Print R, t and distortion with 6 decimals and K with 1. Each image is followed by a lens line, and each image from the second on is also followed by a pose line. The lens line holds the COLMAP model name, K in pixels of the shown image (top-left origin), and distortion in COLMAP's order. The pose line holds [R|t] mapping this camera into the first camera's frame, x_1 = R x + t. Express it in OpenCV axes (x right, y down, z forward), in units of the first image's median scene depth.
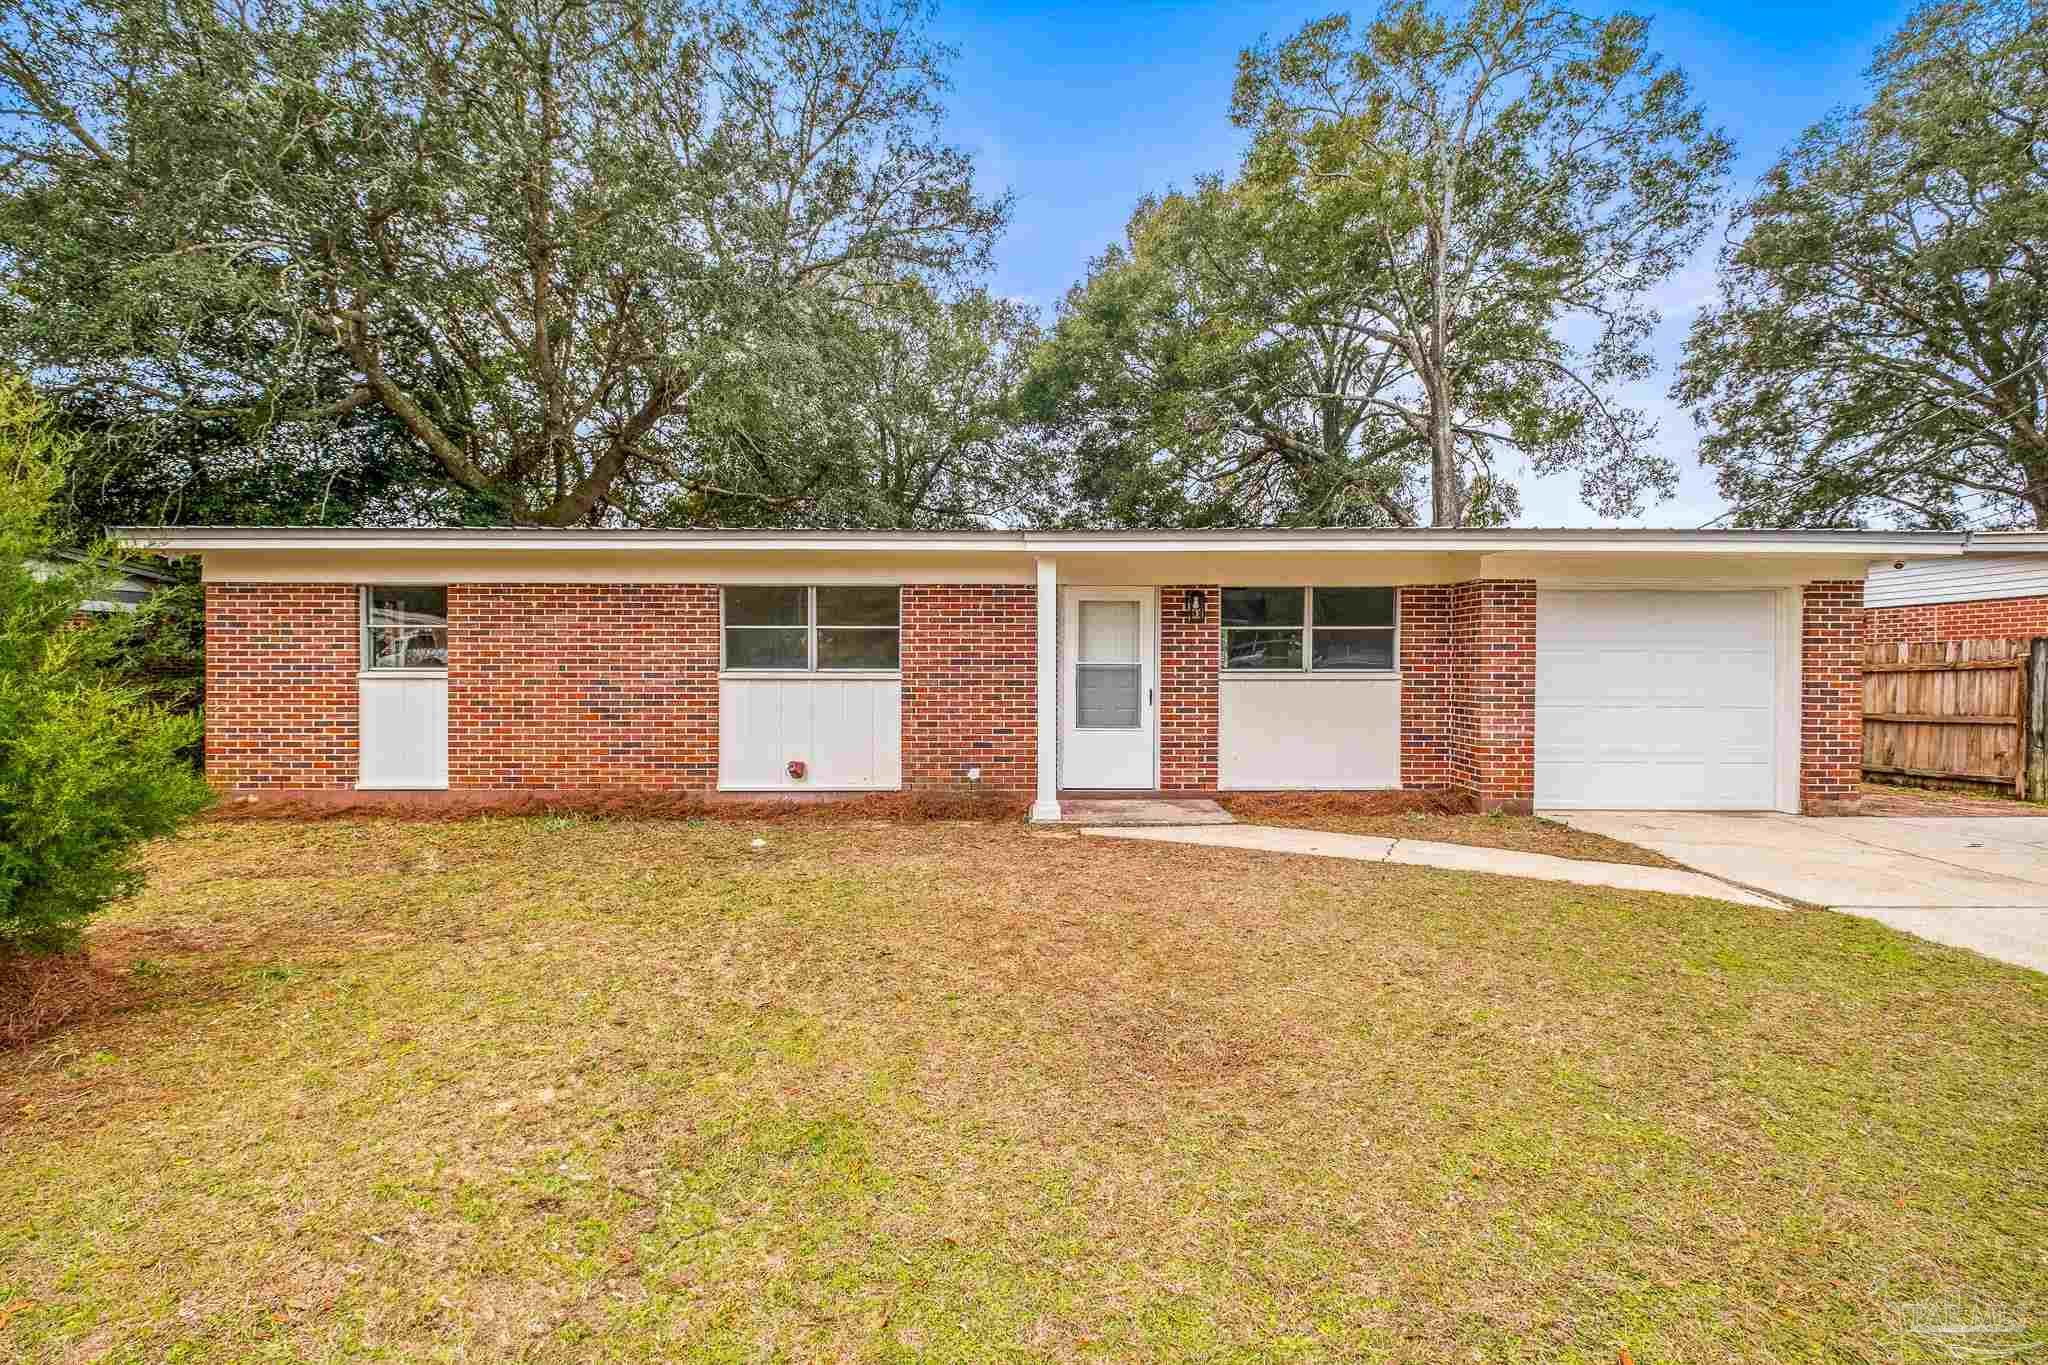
lens RADIAL K [[921.0, 0, 1024.1], [0, 921.0, 671.6], [0, 0, 1]] dist [0.002199, -0.005102]
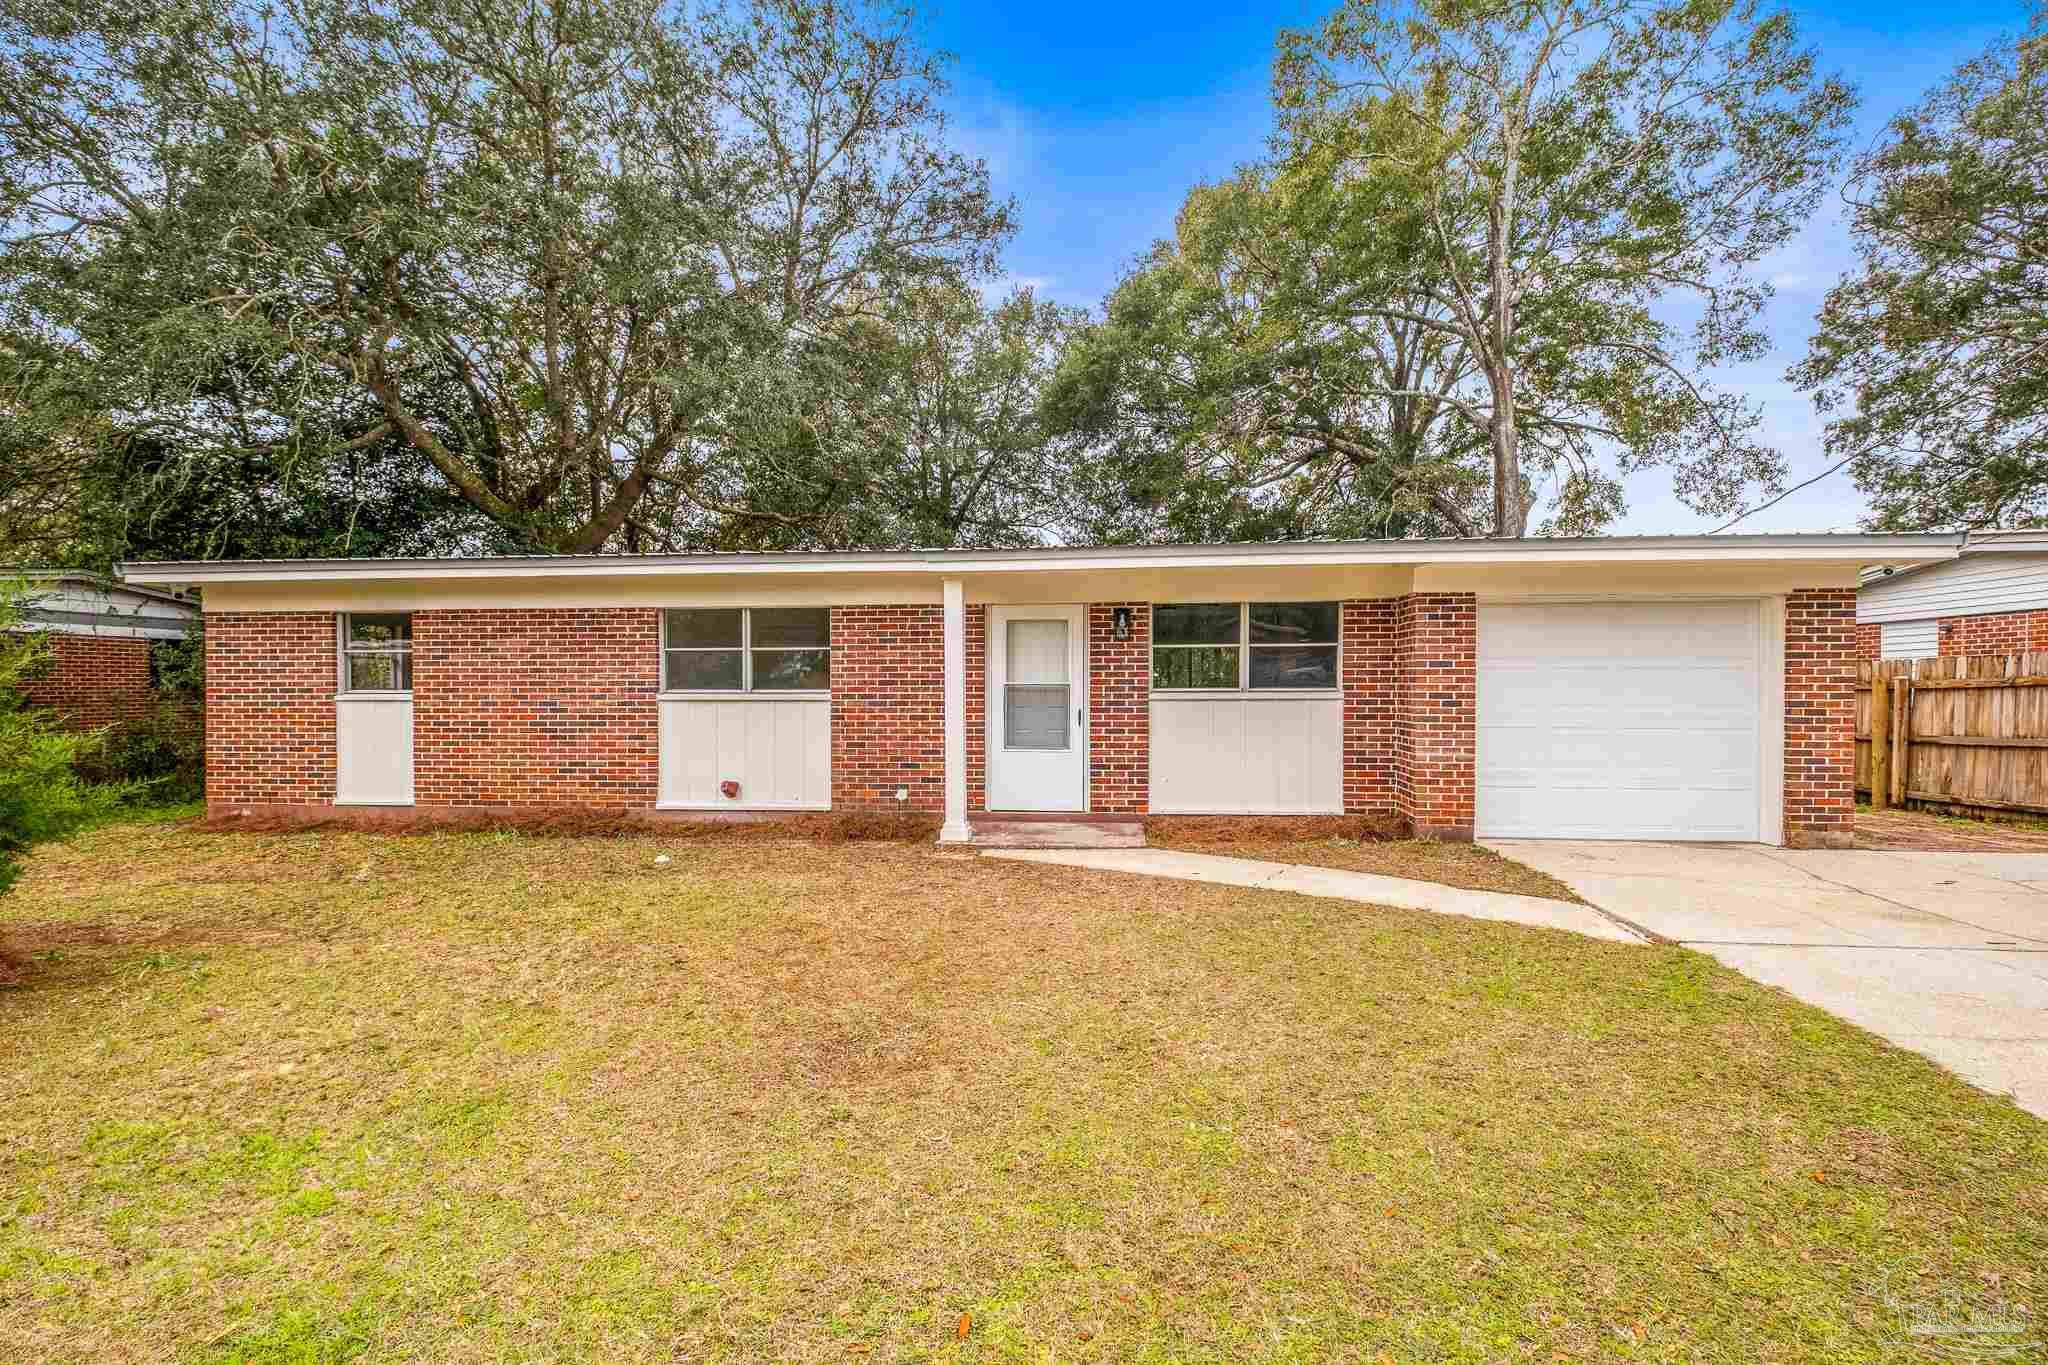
lens RADIAL K [[973.0, 0, 1016.9], [0, 973.0, 693.7], [0, 0, 1]] dist [-0.003568, -0.001469]
pose [[0.994020, -0.003400, -0.109148, 0.162921], [0.003784, 0.999987, 0.003309, -0.001389], [0.109135, -0.003702, 0.994020, -0.029359]]
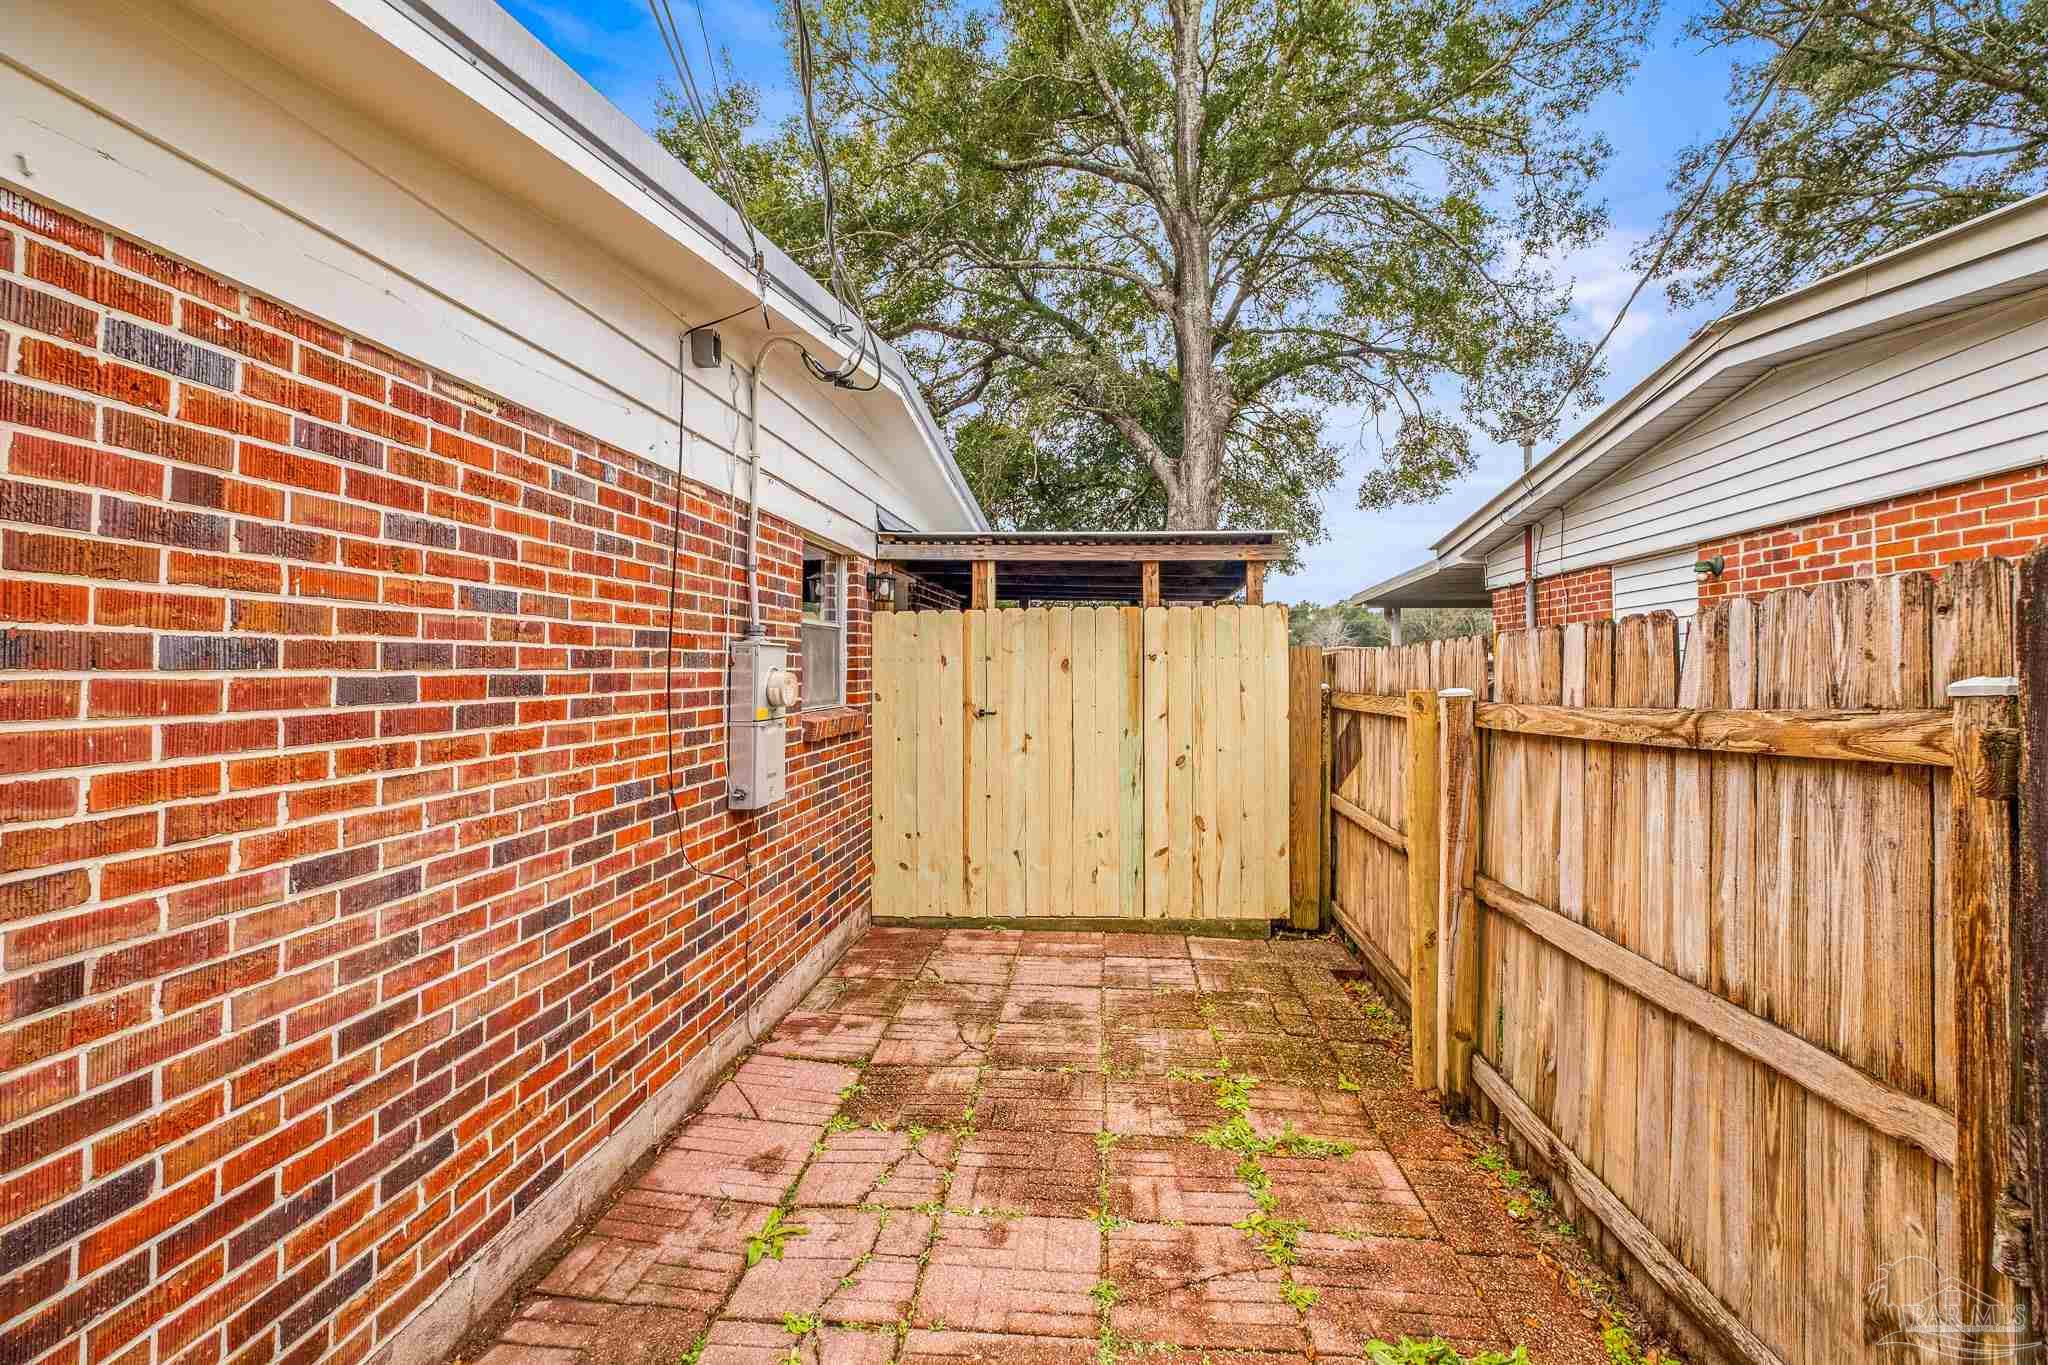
lens RADIAL K [[921.0, 0, 1050.6], [0, 921.0, 639.2], [0, 0, 1]] dist [0.002199, -0.005102]
pose [[0.994559, -0.005834, -0.104015, 0.898187], [0.001761, 0.999230, -0.039203, -0.018471], [0.104164, 0.038806, 0.993803, 0.791445]]
